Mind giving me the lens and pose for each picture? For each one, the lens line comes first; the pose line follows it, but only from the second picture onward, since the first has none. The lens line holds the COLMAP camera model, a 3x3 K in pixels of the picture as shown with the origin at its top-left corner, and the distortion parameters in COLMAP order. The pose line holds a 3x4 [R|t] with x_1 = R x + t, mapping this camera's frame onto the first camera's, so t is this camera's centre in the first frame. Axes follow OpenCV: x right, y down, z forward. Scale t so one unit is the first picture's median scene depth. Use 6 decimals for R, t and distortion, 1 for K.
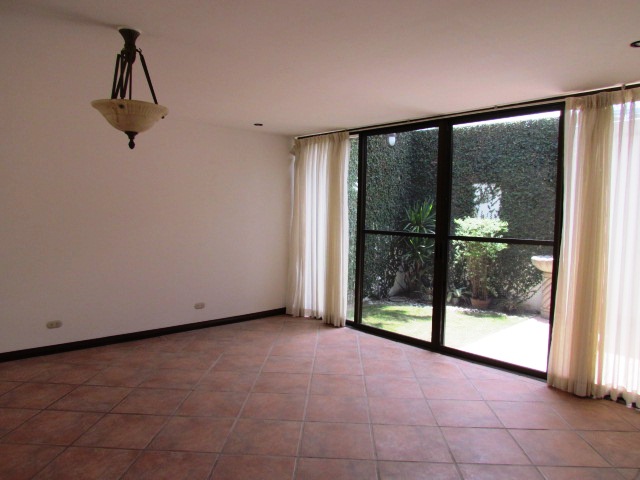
lens RADIAL K [[456.5, 0, 323.8], [0, 456.5, 240.5], [0, 0, 1]] dist [-0.033463, 0.019866]
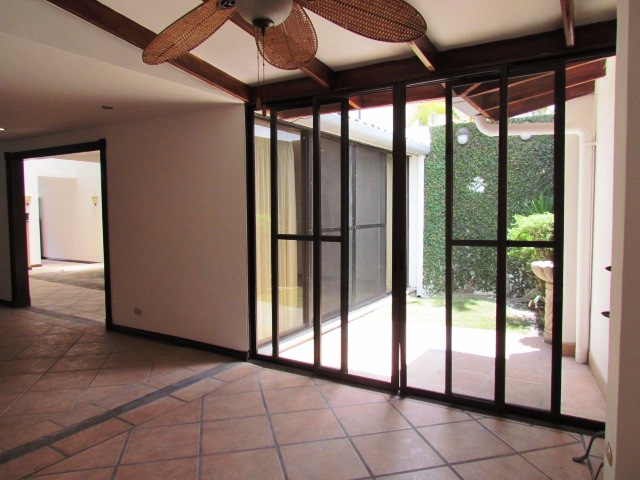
lens RADIAL K [[454.0, 0, 323.8], [0, 454.0, 240.1], [0, 0, 1]] dist [-0.027844, 0.012925]
pose [[0.269475, 0.036159, -0.962328, 1.022810], [-0.046610, 0.998613, 0.024470, -0.000685], [0.961879, 0.038260, 0.270787, 0.364370]]
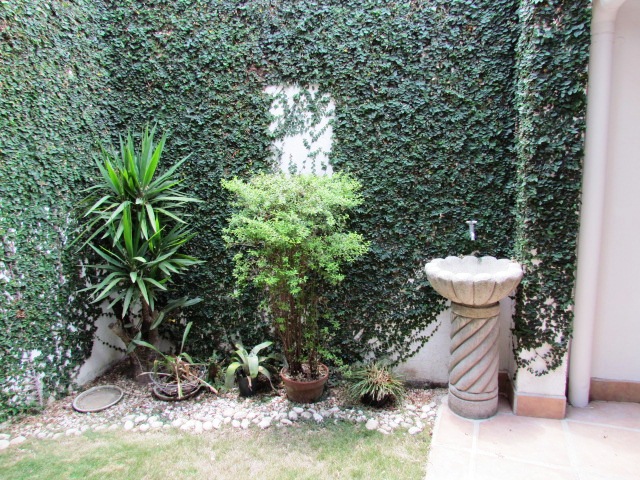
lens RADIAL K [[454.0, 0, 323.8], [0, 454.0, 240.1], [0, 0, 1]] dist [-0.027844, 0.012925]
pose [[0.898989, -0.105688, 0.425029, 0.198694], [0.066387, 0.992117, 0.106285, -0.031159], [-0.432912, -0.067333, 0.898918, 0.631476]]
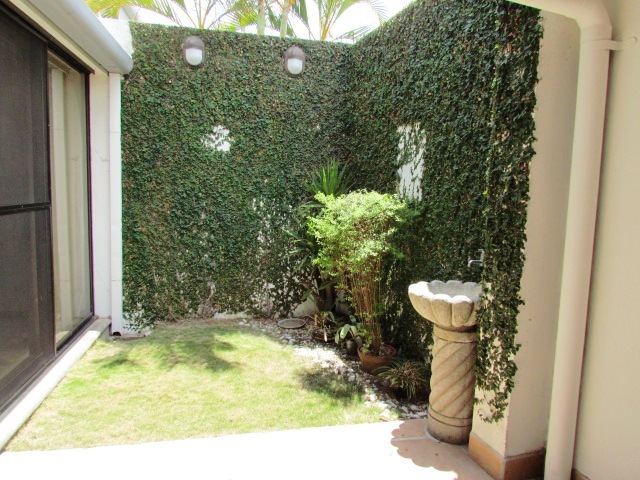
lens RADIAL K [[456.5, 0, 323.8], [0, 456.5, 240.5], [0, 0, 1]] dist [-0.033463, 0.019866]
pose [[0.847142, 0.067806, -0.527022, 0.555855], [-0.049237, 0.997574, 0.049203, -0.017958], [0.529080, -0.015733, 0.848426, 0.530477]]
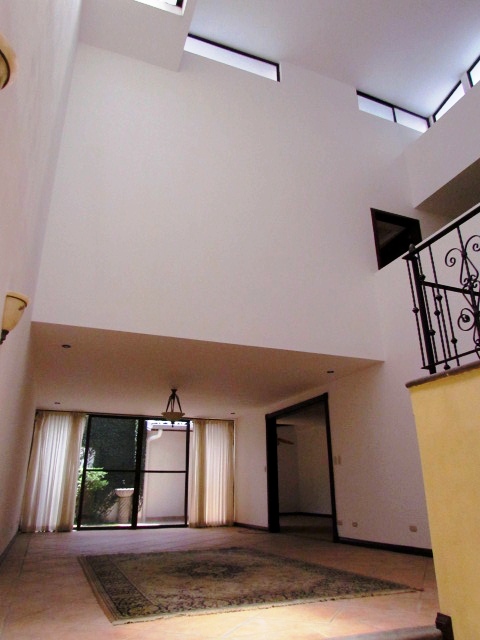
lens RADIAL K [[456.5, 0, 242.3], [0, 456.5, 320.8], [0, 0, 1]] dist [-0.033463, 0.019866]
pose [[0.363225, 0.306779, 0.879747, -1.091319], [0.071140, 0.932348, -0.354494, 0.081082], [-0.928981, 0.191346, 0.316828, -0.180938]]
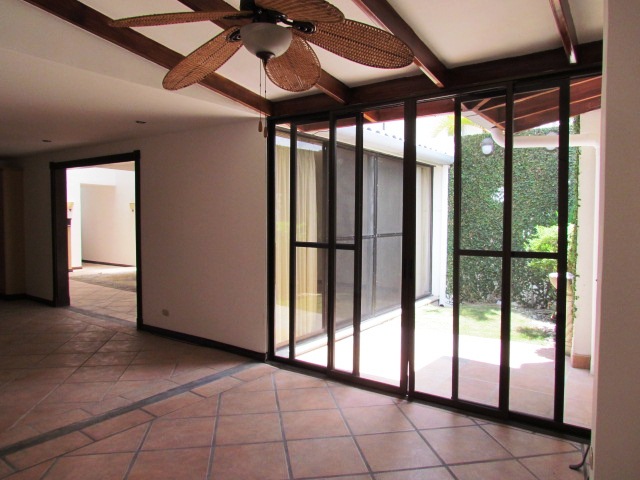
lens RADIAL K [[456.5, 0, 323.8], [0, 456.5, 240.5], [0, 0, 1]] dist [-0.033463, 0.019866]
pose [[0.197204, 0.024604, -0.980054, 1.057131], [-0.059926, 0.998118, 0.013000, -0.003355], [0.978529, 0.056167, 0.198307, 0.381182]]
